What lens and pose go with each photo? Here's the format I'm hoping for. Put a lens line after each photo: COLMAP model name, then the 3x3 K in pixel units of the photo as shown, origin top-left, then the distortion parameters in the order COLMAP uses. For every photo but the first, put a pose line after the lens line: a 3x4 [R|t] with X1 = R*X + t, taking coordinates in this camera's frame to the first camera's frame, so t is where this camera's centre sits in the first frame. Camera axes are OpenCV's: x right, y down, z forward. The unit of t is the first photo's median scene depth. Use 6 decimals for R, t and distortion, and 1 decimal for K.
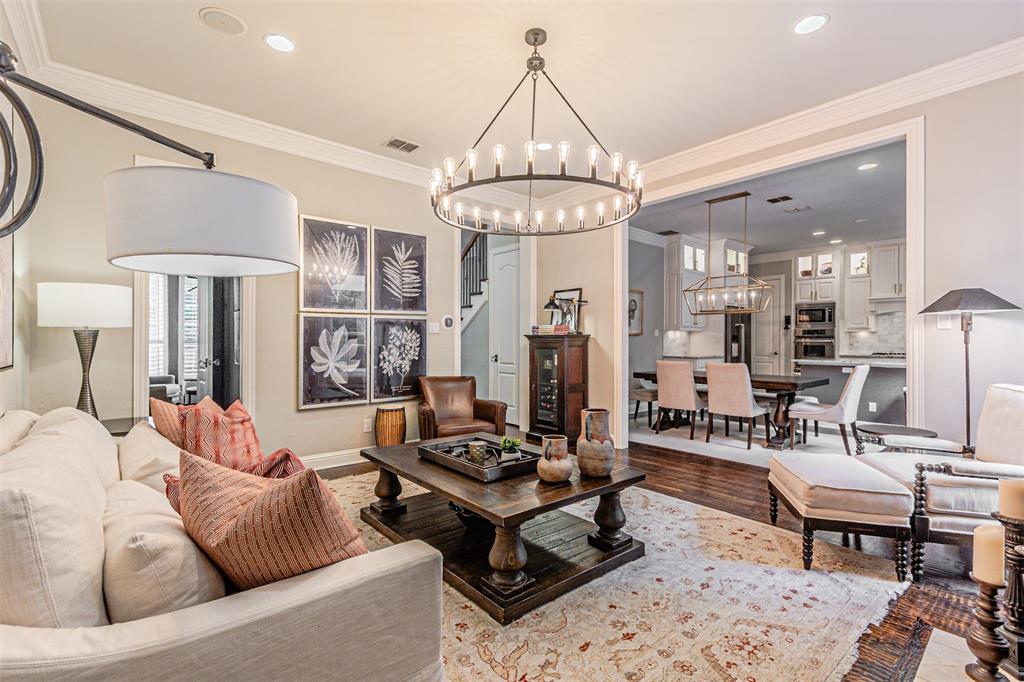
lens RADIAL K [[452.2, 0, 505.4], [0, 452.2, 337.8], [0, 0, 1]] dist [0.007336, -0.000206]
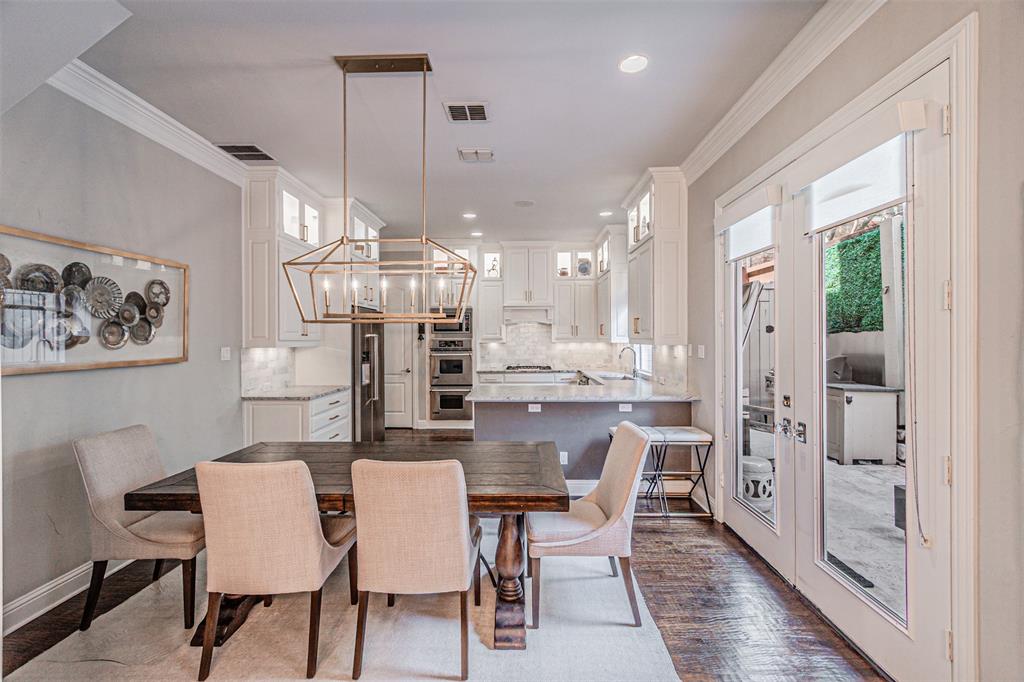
lens RADIAL K [[452.2, 0, 518.3], [0, 452.2, 337.7], [0, 0, 1]] dist [0.007336, -0.000206]
pose [[0.653867, -0.005604, 0.756589, 0.157448], [0.006495, 0.999977, 0.001794, -0.025414], [-0.756582, 0.003741, 0.653889, 0.405975]]
